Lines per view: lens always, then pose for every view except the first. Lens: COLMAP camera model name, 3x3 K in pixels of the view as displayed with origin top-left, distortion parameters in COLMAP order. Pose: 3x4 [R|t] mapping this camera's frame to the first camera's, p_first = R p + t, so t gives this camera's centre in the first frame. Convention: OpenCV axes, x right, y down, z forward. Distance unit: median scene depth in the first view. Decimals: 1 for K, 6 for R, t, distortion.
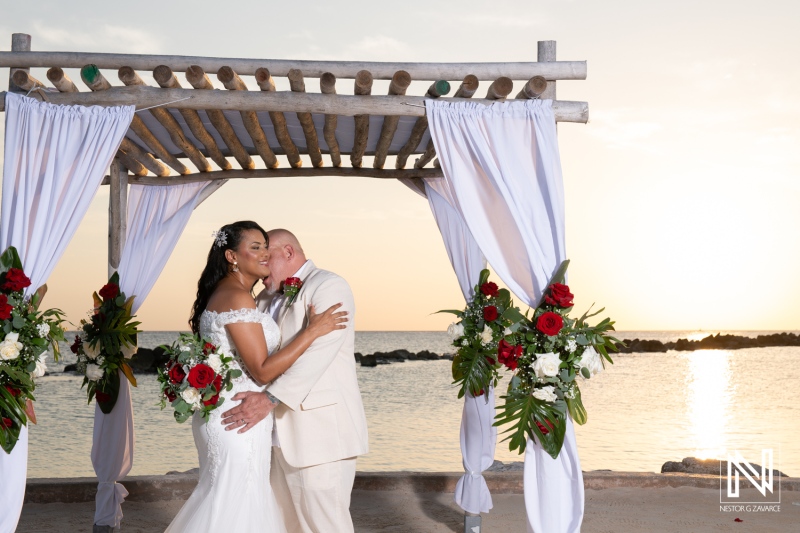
lens RADIAL K [[1163.9, 0, 392.3], [0, 1163.9, 262.4], [0, 0, 1]] dist [-0.005628, 0.000000]
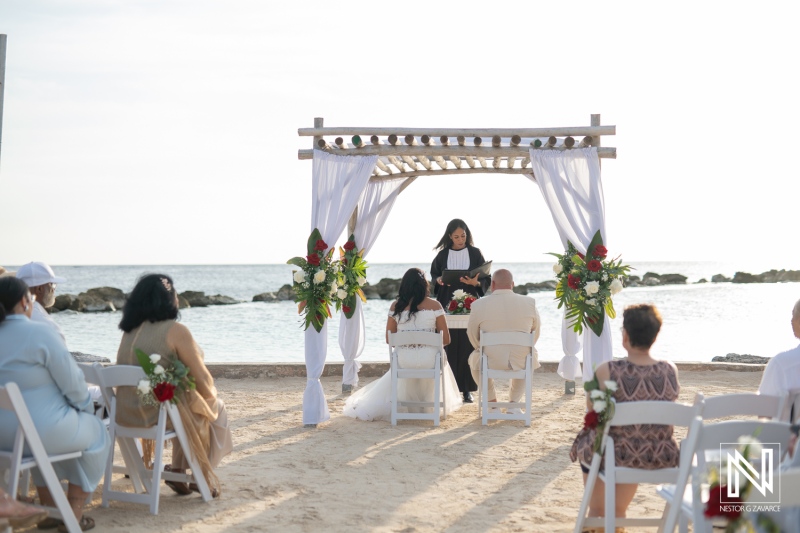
lens RADIAL K [[1163.9, 0, 396.1], [0, 1163.9, 264.5], [0, 0, 1]] dist [-0.005628, 0.000000]
pose [[0.991195, -0.006504, -0.132249, 0.062105], [0.014494, 0.998120, 0.059544, -0.065947], [0.131614, -0.060937, 0.989426, -0.903131]]
